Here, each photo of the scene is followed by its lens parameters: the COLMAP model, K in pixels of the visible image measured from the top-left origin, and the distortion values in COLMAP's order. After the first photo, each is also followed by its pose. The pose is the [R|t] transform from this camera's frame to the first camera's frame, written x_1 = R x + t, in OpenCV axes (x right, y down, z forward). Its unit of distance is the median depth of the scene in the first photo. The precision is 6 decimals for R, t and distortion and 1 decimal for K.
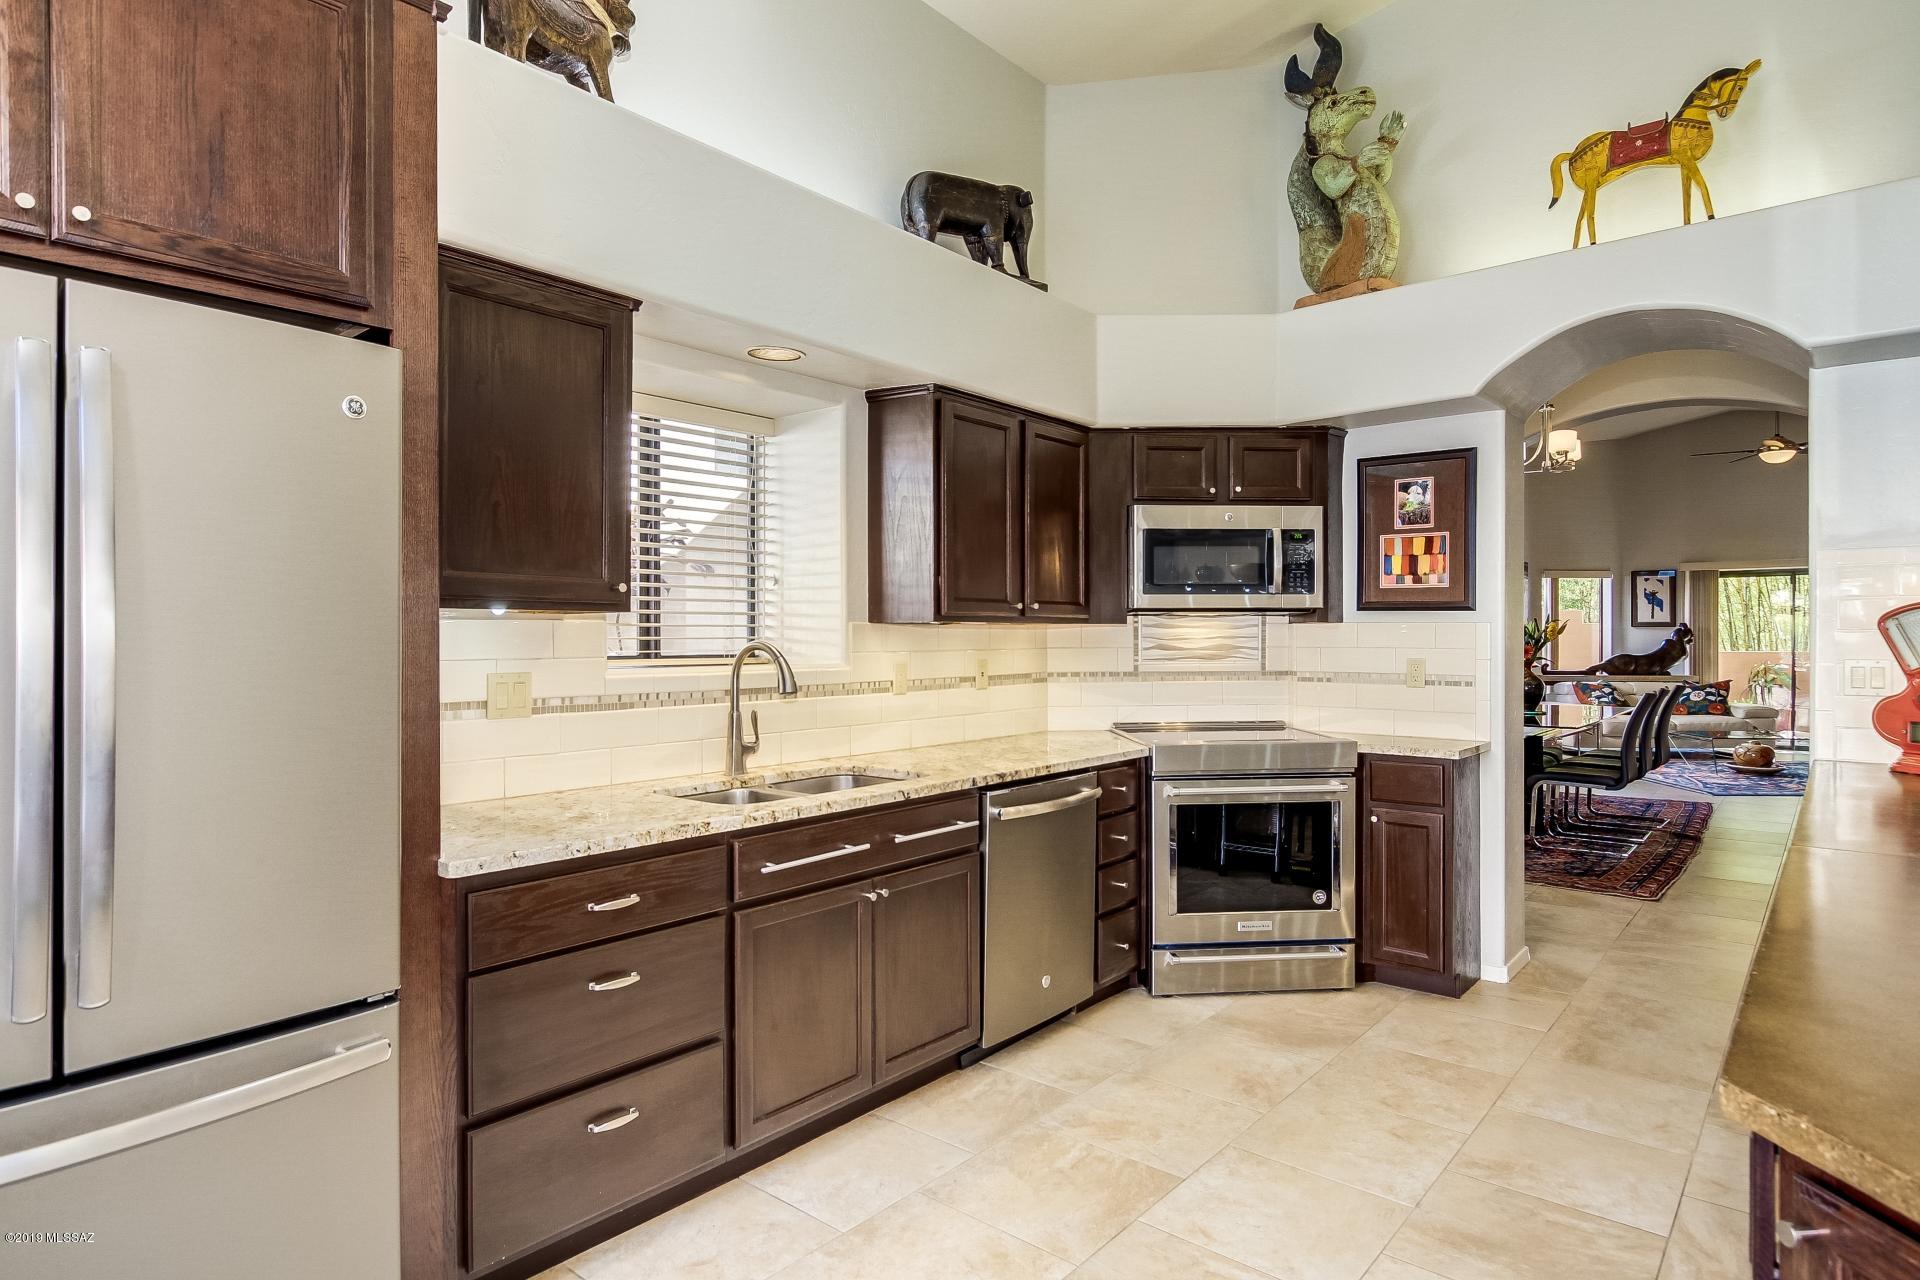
lens RADIAL K [[1052.8, 0, 963.3], [0, 1052.8, 646.6], [0, 0, 1]] dist [-0.019977, 0.001388]
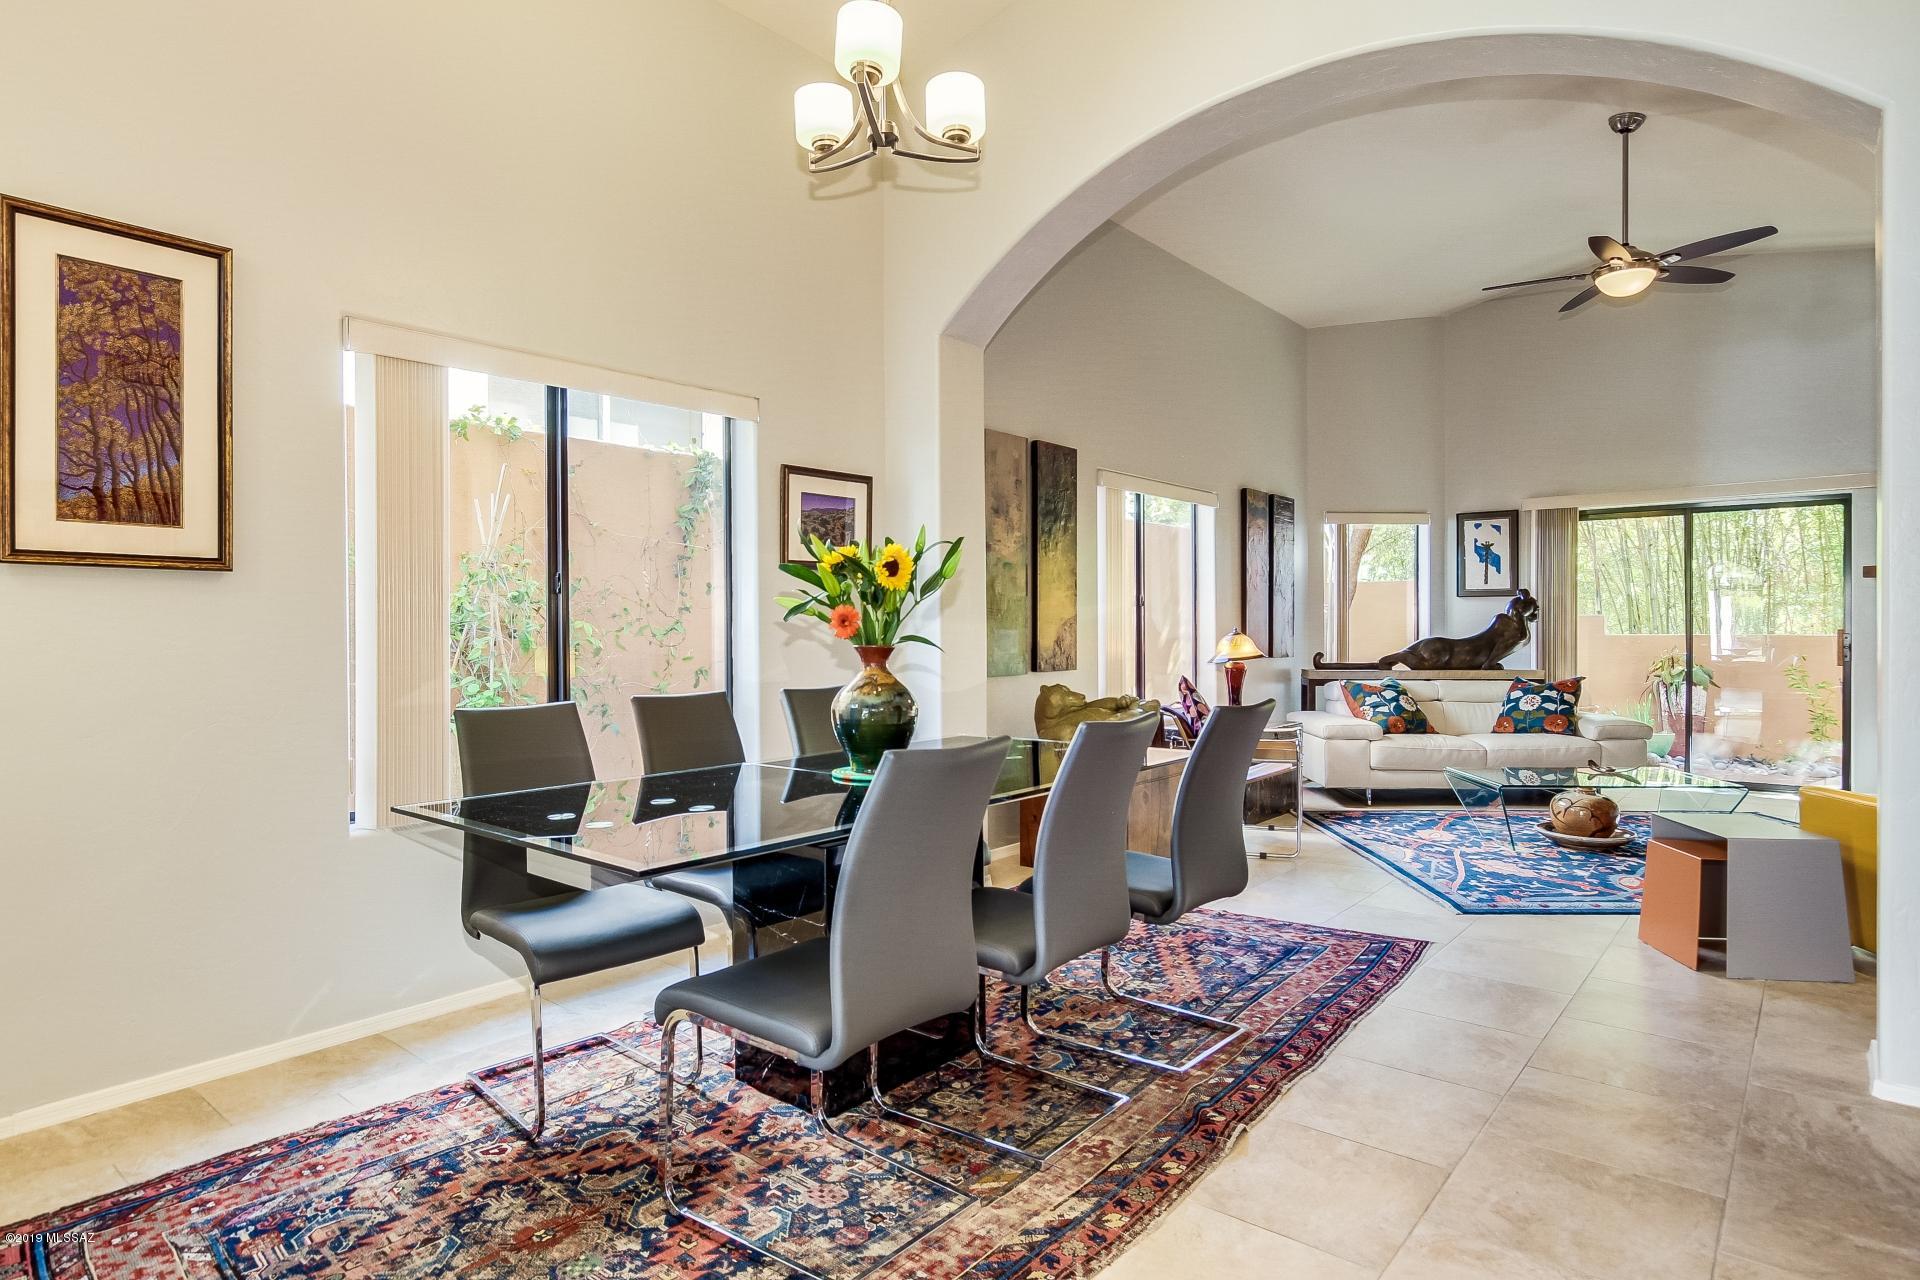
lens RADIAL K [[1052.8, 0, 955.9], [0, 1052.8, 644.6], [0, 0, 1]] dist [-0.019977, 0.001388]
pose [[0.999976, -0.006516, 0.002526, 0.328056], [0.006476, 0.999859, 0.015471, -0.000442], [-0.002627, -0.015454, 0.999877, 0.338383]]
